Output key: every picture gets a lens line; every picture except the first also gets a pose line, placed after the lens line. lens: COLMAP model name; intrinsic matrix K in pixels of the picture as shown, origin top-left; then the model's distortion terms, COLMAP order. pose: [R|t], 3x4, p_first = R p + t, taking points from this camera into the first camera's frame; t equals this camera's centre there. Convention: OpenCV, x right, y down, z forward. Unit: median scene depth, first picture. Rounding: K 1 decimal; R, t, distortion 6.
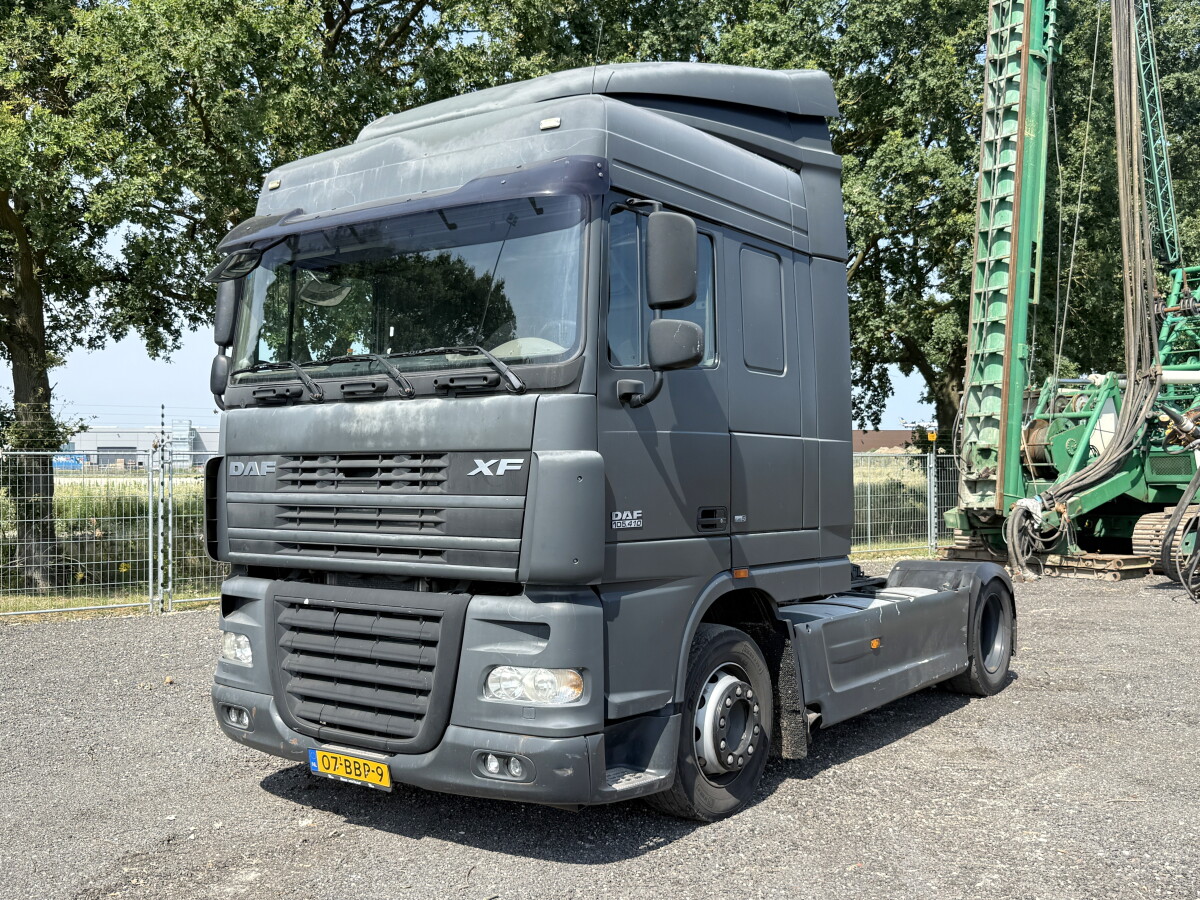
lens RADIAL K [[1169.7, 0, 597.4], [0, 1169.7, 450.3], [0, 0, 1]] dist [0.084958, 0.000000]
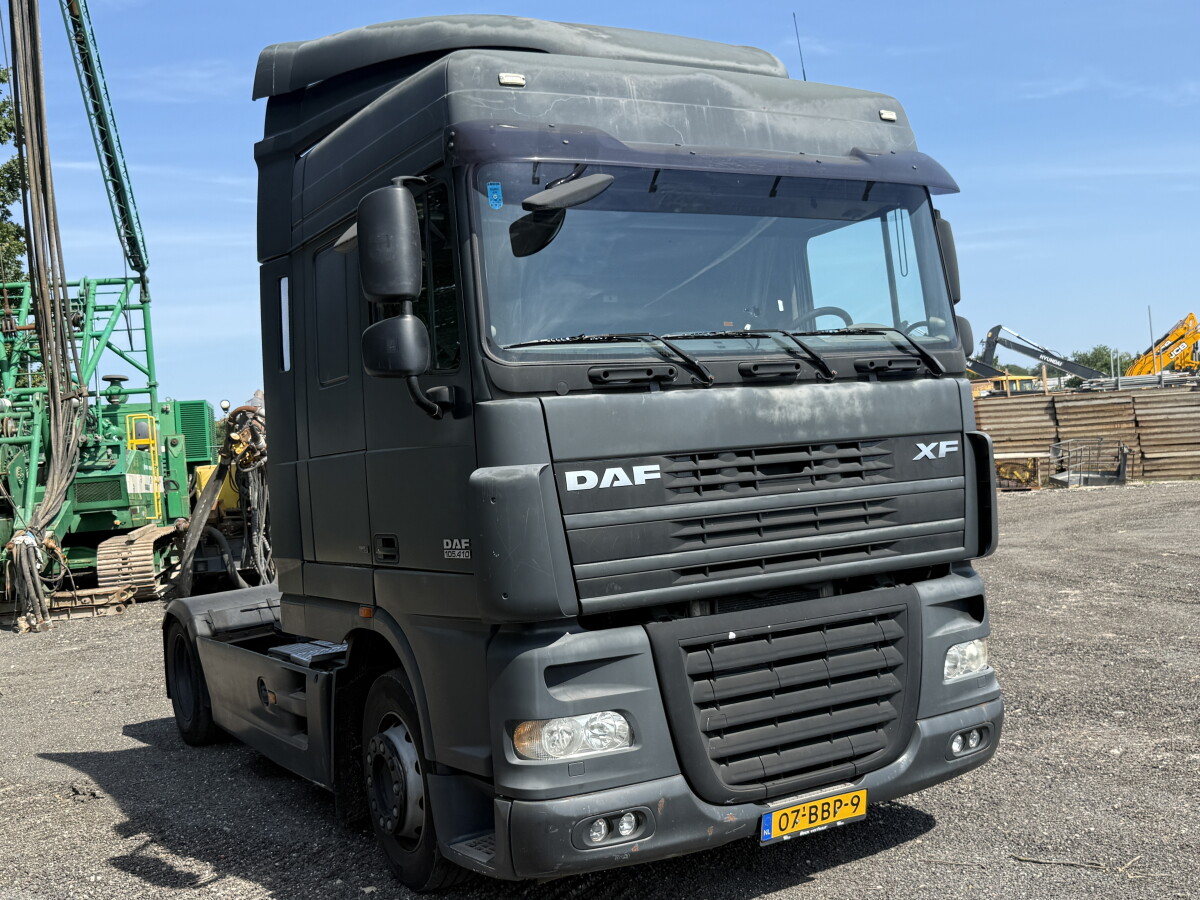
lens RADIAL K [[1279.4, 0, 610.4], [0, 1279.4, 451.1], [0, 0, 1]] dist [0.090389, 0.000000]
pose [[0.387447, -0.025424, 0.921541, -1.103786], [0.055472, 0.998451, 0.004224, -0.004465], [-0.920222, 0.049483, 0.388257, 0.752490]]
